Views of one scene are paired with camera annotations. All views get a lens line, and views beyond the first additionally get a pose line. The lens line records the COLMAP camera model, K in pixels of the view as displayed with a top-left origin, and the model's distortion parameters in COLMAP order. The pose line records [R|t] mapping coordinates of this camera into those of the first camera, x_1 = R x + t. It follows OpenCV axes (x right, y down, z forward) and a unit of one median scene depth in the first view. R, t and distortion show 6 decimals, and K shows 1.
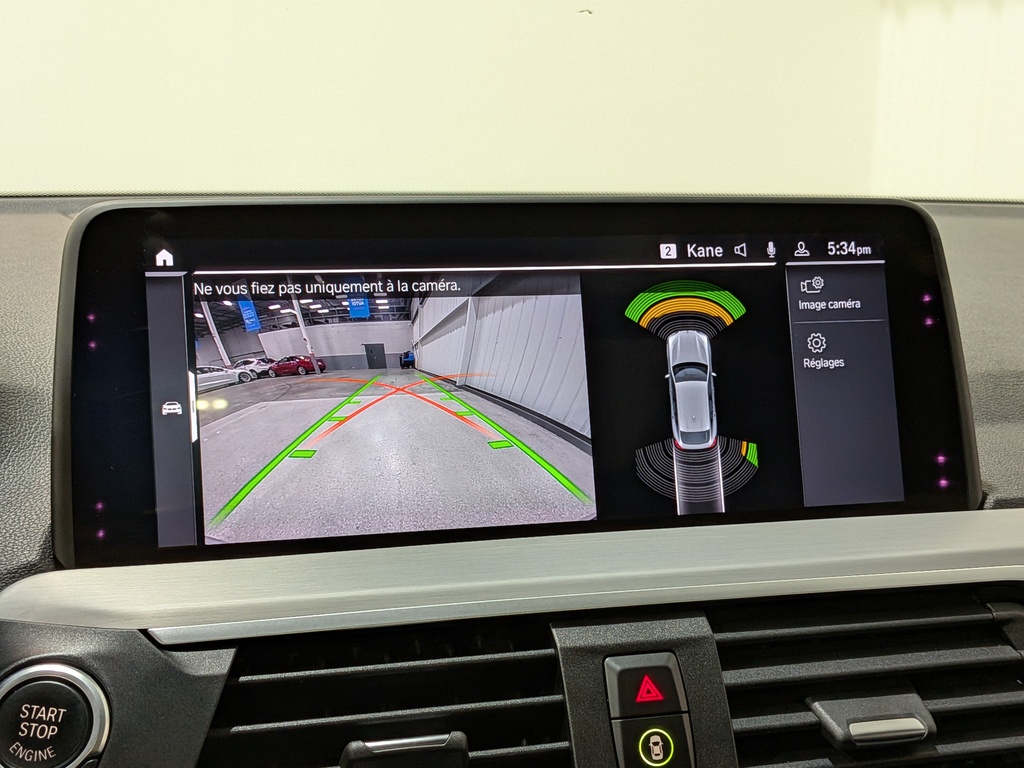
lens RADIAL K [[1504.6, 0, 528.3], [0, 1504.6, 414.3], [0, 0, 1]] dist [0.053105, 0.000000]
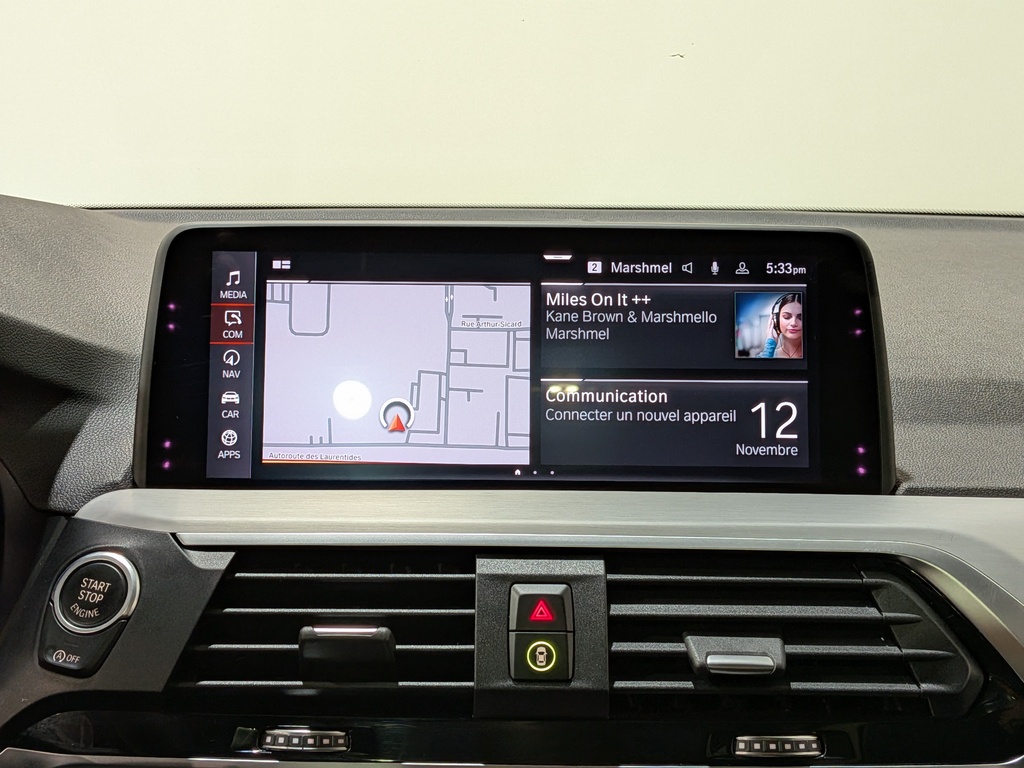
lens RADIAL K [[1504.6, 0, 529.8], [0, 1504.6, 380.6], [0, 0, 1]] dist [0.053105, 0.000000]
pose [[0.961307, 0.040568, -0.272477, 0.400843], [-0.049514, 0.998434, -0.026035, 0.022158], [0.270994, 0.038519, 0.961810, -0.225008]]
